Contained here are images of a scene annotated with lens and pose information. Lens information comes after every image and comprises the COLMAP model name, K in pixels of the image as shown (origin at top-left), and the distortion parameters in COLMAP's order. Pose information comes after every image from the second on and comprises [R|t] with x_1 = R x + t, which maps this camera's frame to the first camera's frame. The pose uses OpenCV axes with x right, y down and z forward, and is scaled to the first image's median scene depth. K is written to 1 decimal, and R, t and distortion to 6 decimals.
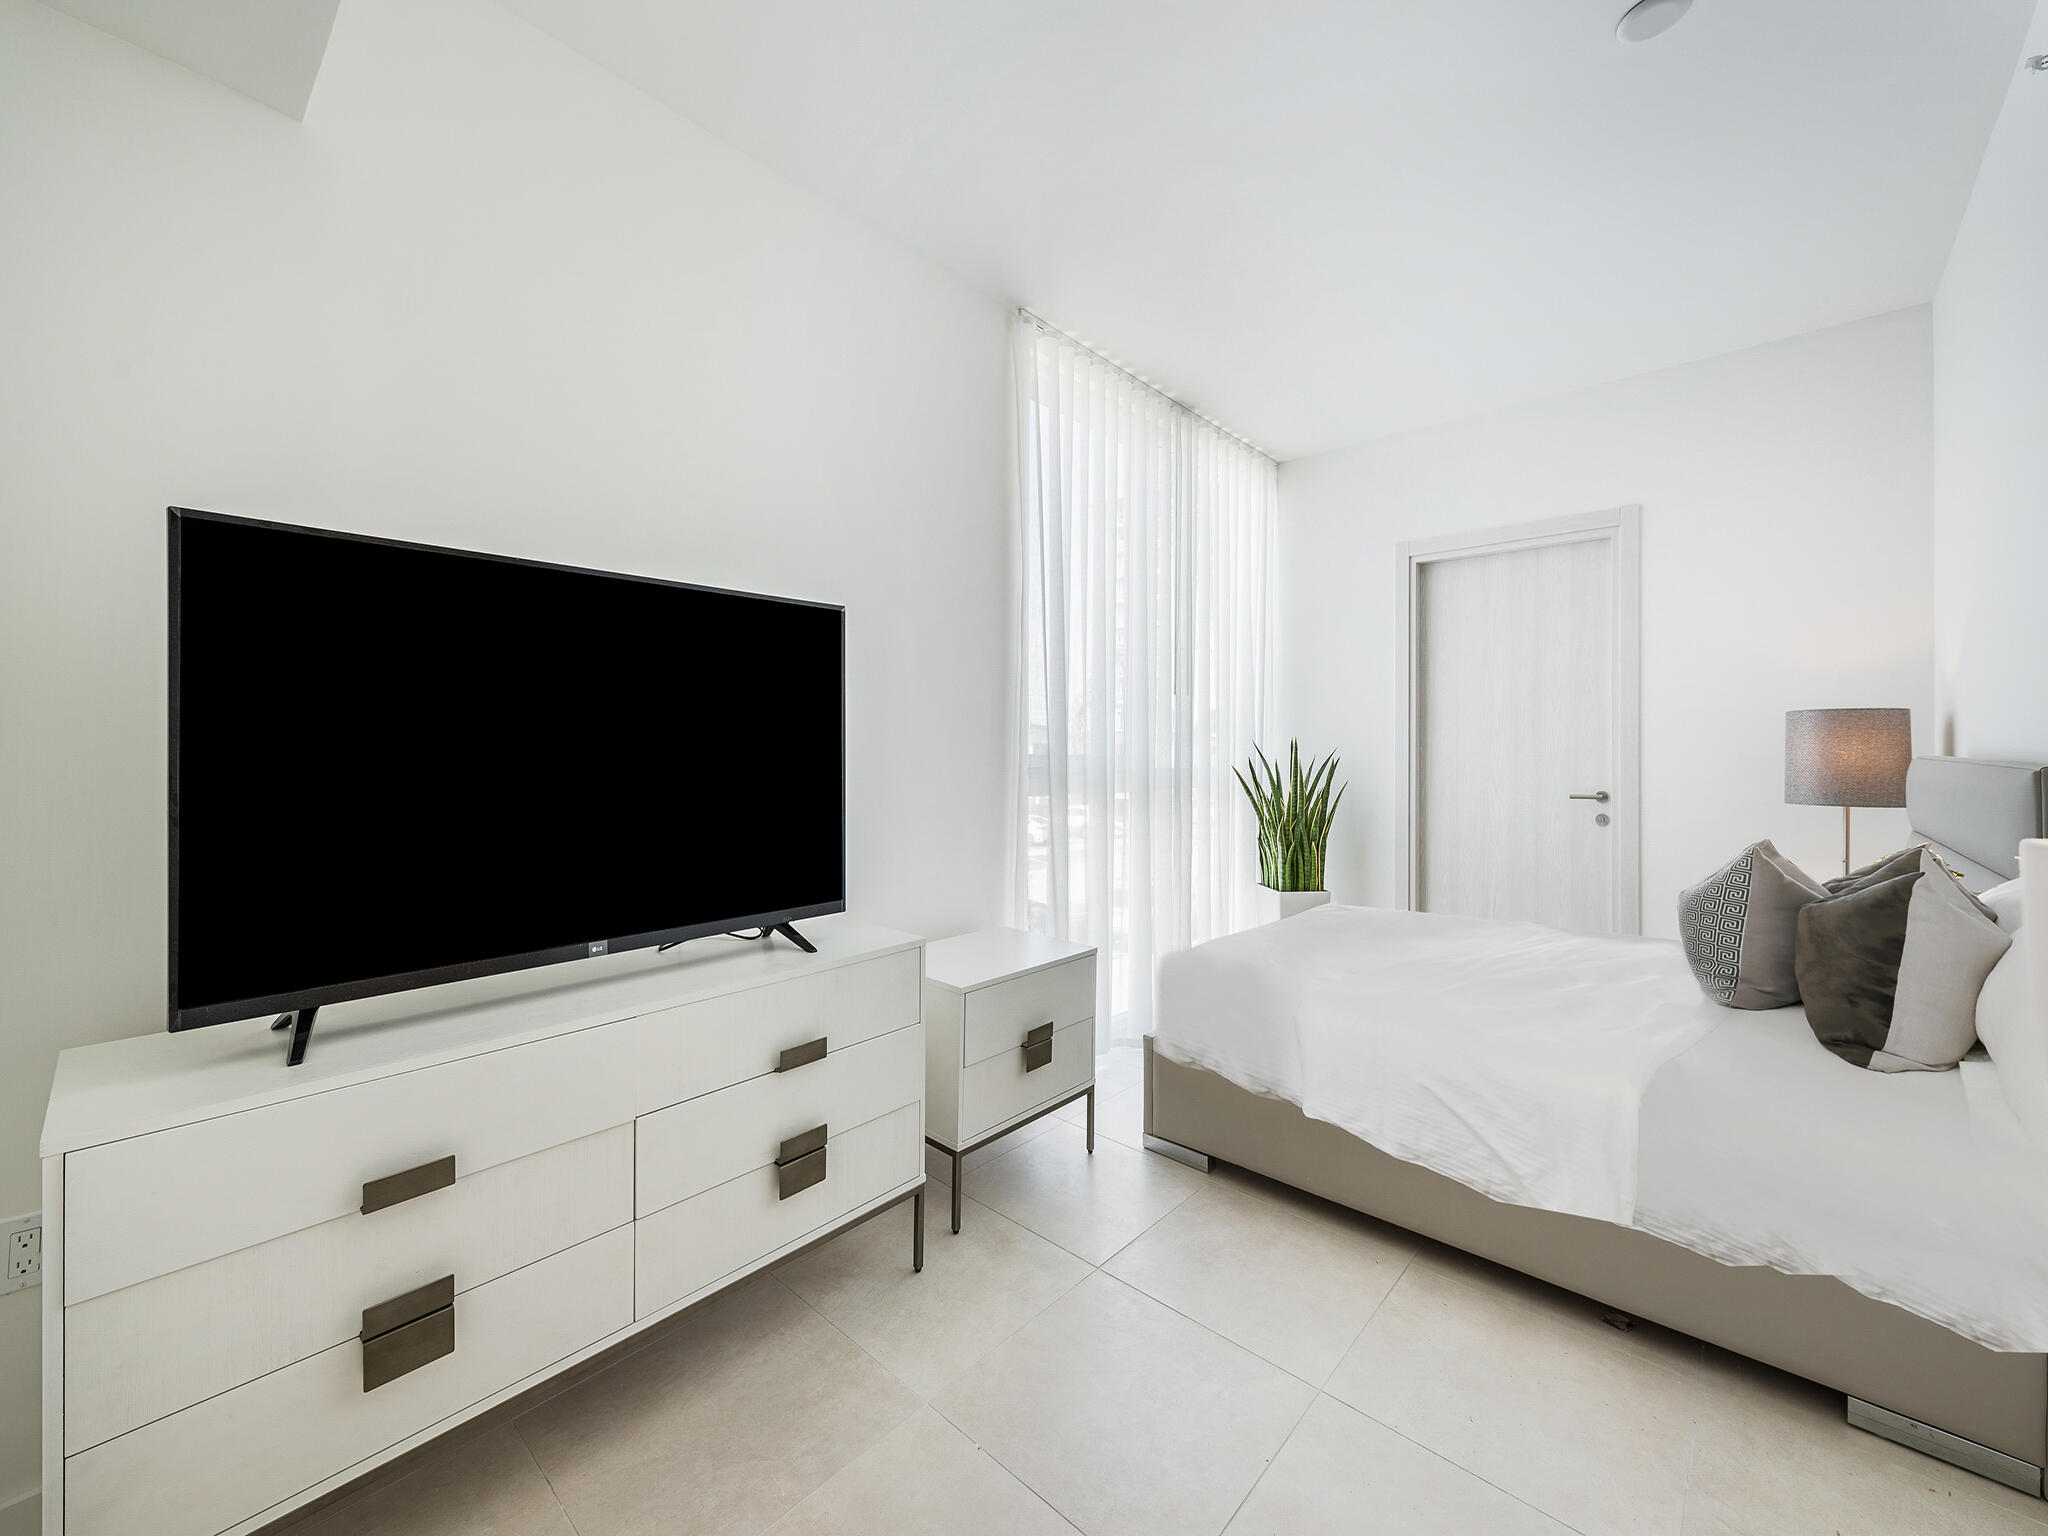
lens RADIAL K [[815.9, 0, 1036.8], [0, 815.9, 747.5], [0, 0, 1]] dist [0.003335, -0.001840]
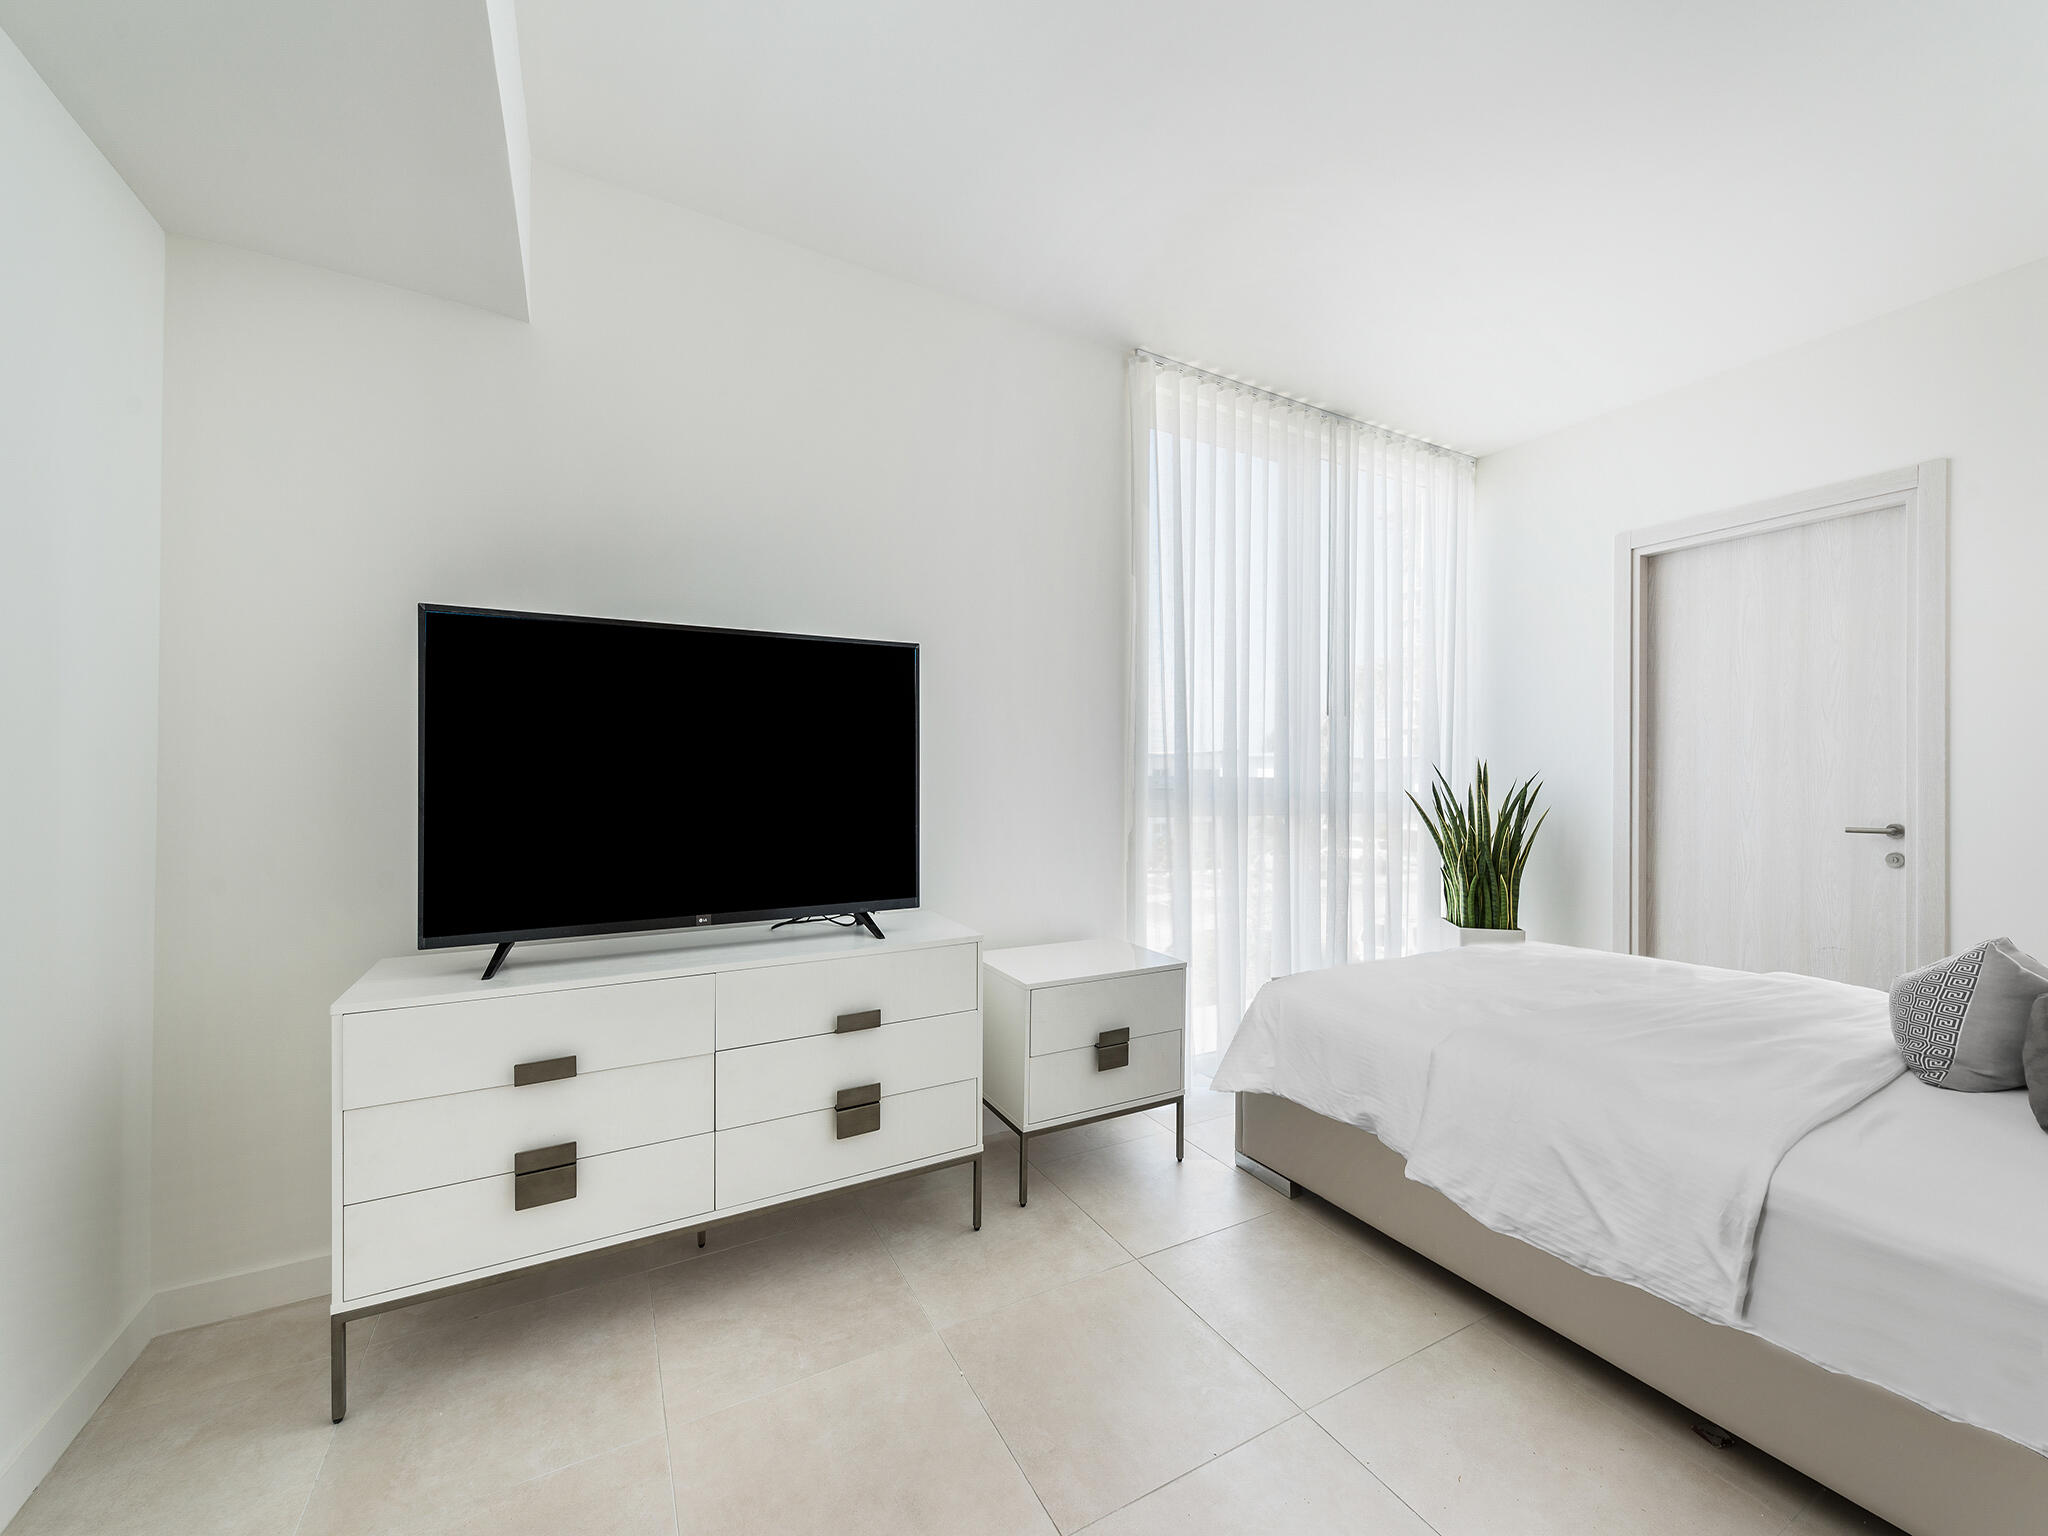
lens RADIAL K [[815.9, 0, 1067.0], [0, 815.9, 777.2], [0, 0, 1]] dist [0.003335, -0.001840]
pose [[0.944857, 0.000714, -0.327482, 0.288707], [-0.000719, 1.000000, 0.000105, 0.013203], [0.327482, 0.000136, 0.944857, -0.021483]]
